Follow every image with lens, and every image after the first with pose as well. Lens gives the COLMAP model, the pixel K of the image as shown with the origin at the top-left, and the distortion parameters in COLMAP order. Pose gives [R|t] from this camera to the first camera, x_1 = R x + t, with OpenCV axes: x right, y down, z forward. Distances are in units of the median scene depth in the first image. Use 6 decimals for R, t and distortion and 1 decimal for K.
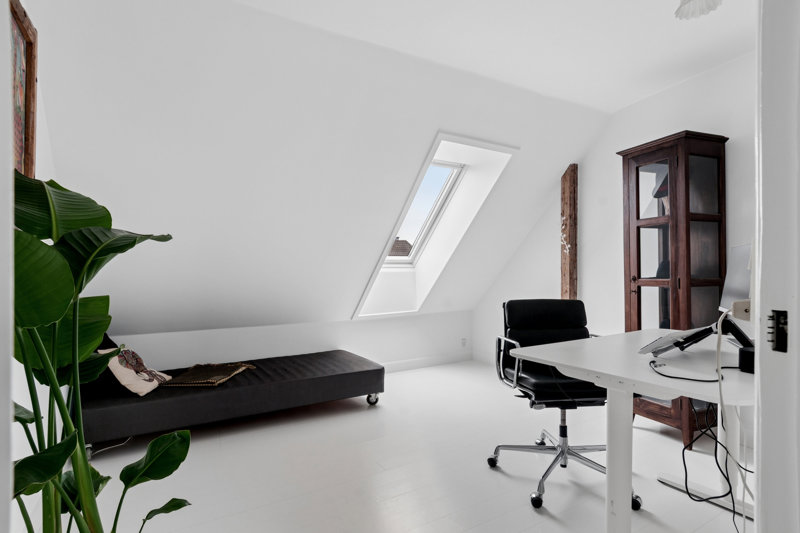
lens RADIAL K [[424.9, 0, 399.6], [0, 424.9, 271.0], [0, 0, 1]] dist [0.007369, -0.007407]
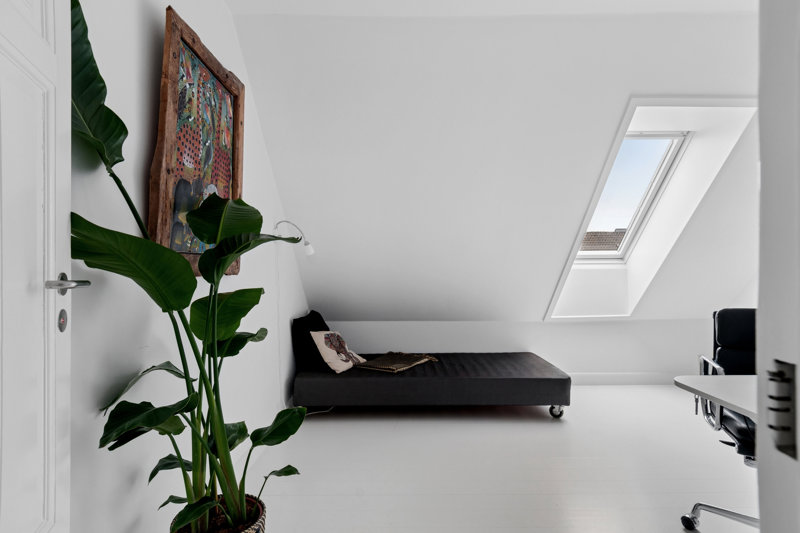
lens RADIAL K [[424.9, 0, 404.3], [0, 424.9, 265.9], [0, 0, 1]] dist [0.007369, -0.007407]
pose [[0.851010, -0.001265, -0.525148, 0.145101], [-0.000433, 0.999995, -0.003109, -0.001075], [0.525150, 0.002873, 0.851005, 0.076403]]
